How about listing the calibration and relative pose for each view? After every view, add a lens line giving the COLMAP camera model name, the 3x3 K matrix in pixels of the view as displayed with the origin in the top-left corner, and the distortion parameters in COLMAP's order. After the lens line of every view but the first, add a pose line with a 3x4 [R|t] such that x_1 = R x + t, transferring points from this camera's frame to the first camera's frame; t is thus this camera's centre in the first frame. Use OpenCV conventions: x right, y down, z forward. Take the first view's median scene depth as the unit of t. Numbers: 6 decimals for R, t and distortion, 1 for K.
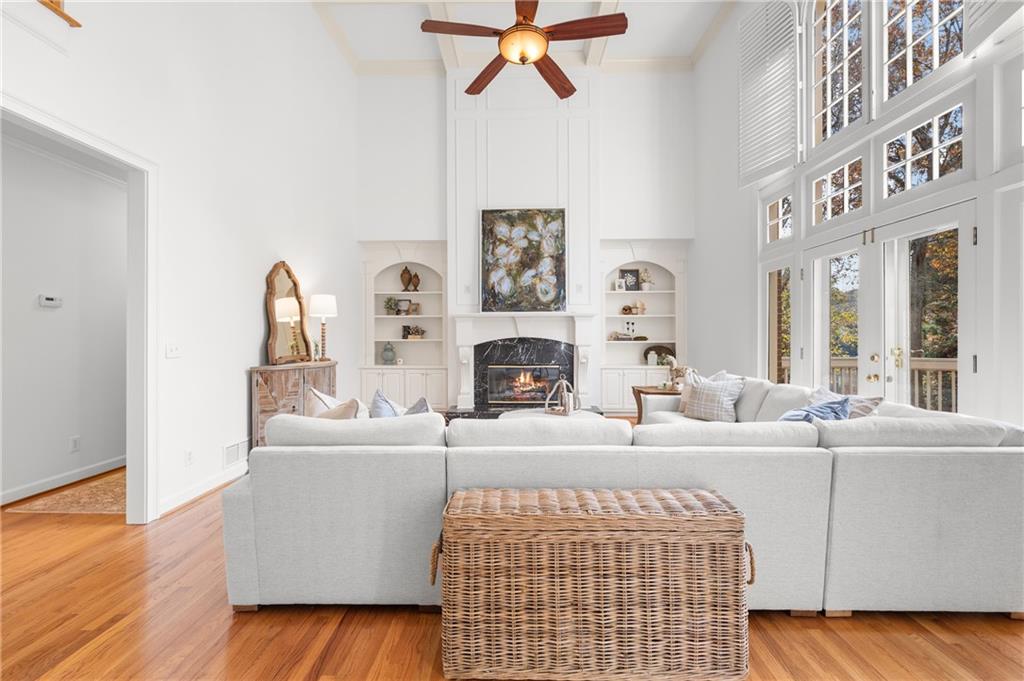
lens RADIAL K [[420.9, 0, 509.8], [0, 420.9, 336.2], [0, 0, 1]] dist [0.001277, -0.000075]
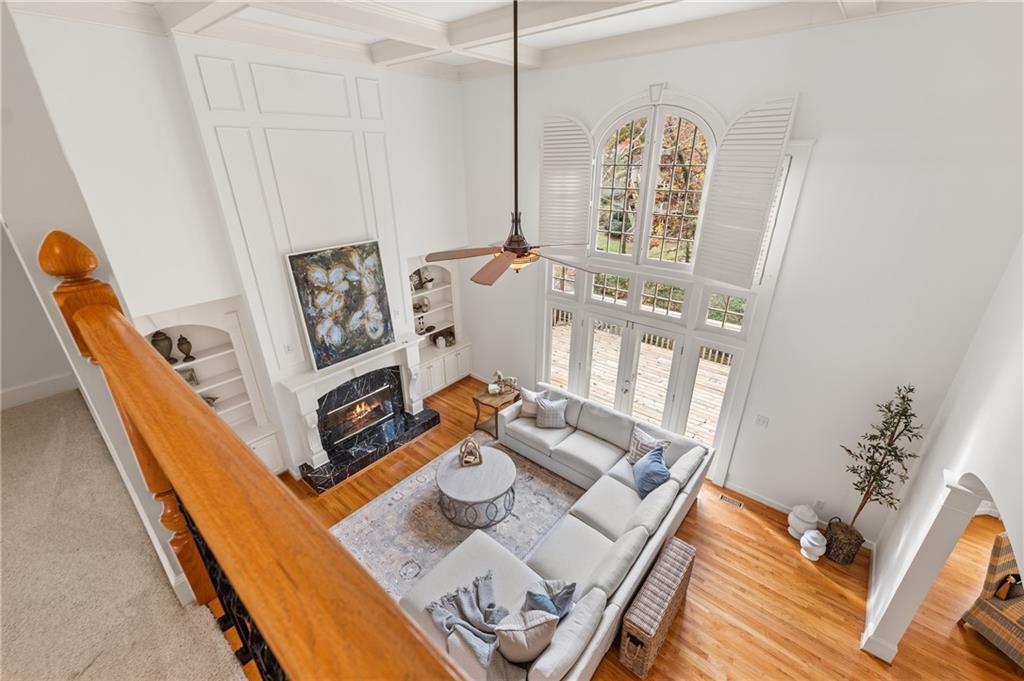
lens RADIAL K [[417.0, 0, 507.8], [0, 417.0, 340.6], [0, 0, 1]] dist [0.001367, 0.000073]
pose [[0.629101, -0.320349, 0.708244, -0.423702], [0.009301, 0.914168, 0.405229, -0.476393], [-0.777268, -0.248343, 0.578083, 0.170434]]
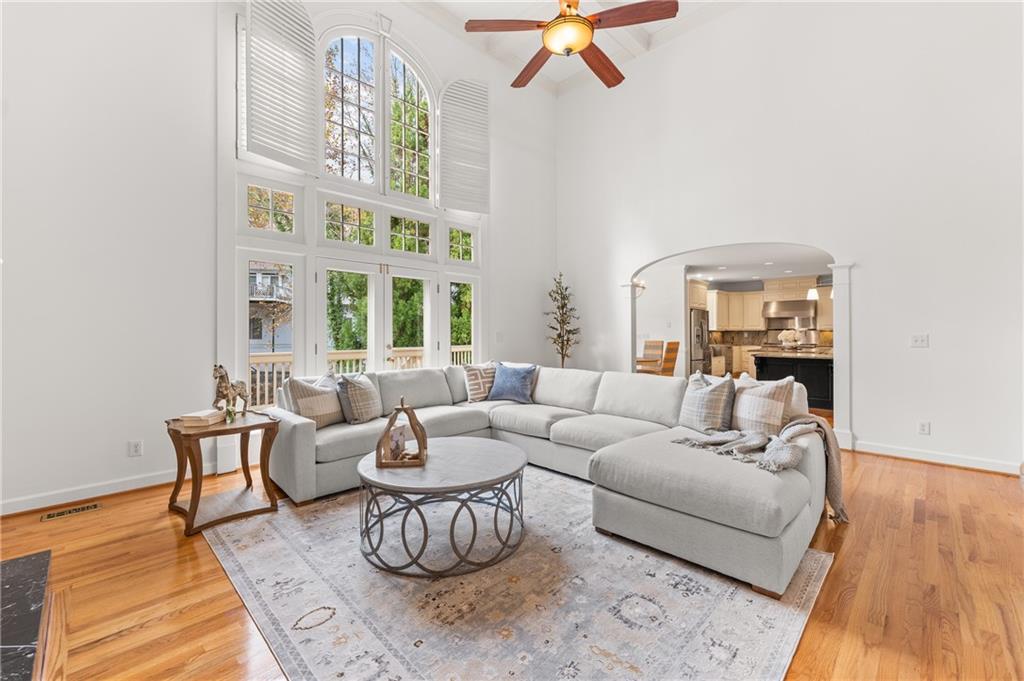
lens RADIAL K [[420.9, 0, 509.8], [0, 420.9, 336.2], [0, 0, 1]] dist [0.001277, -0.000075]
pose [[-0.724729, -0.001027, 0.689033, -0.276379], [0.001689, 0.999993, 0.003266, 0.002635], [-0.689032, 0.003531, -0.724722, 0.922393]]
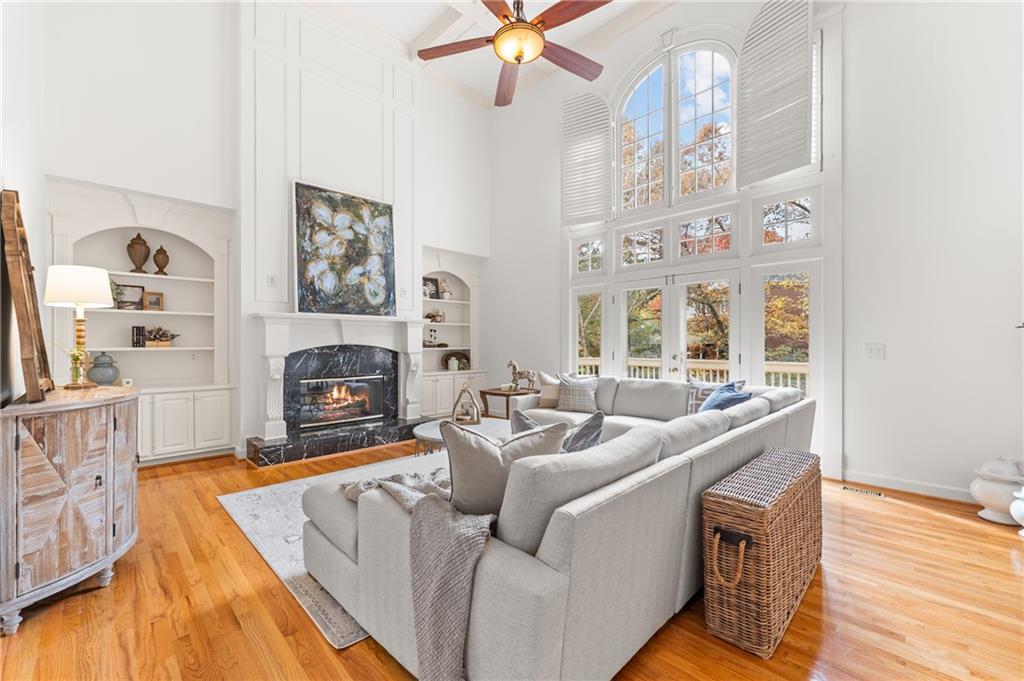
lens RADIAL K [[417.7, 0, 509.2], [0, 417.7, 341.8], [0, 0, 1]] dist [-0.000730, -0.000002]
pose [[0.700001, 0.003289, 0.714134, -0.343886], [-0.001713, 0.999994, -0.002927, -0.000827], [-0.714140, 0.000826, 0.700003, 0.174369]]
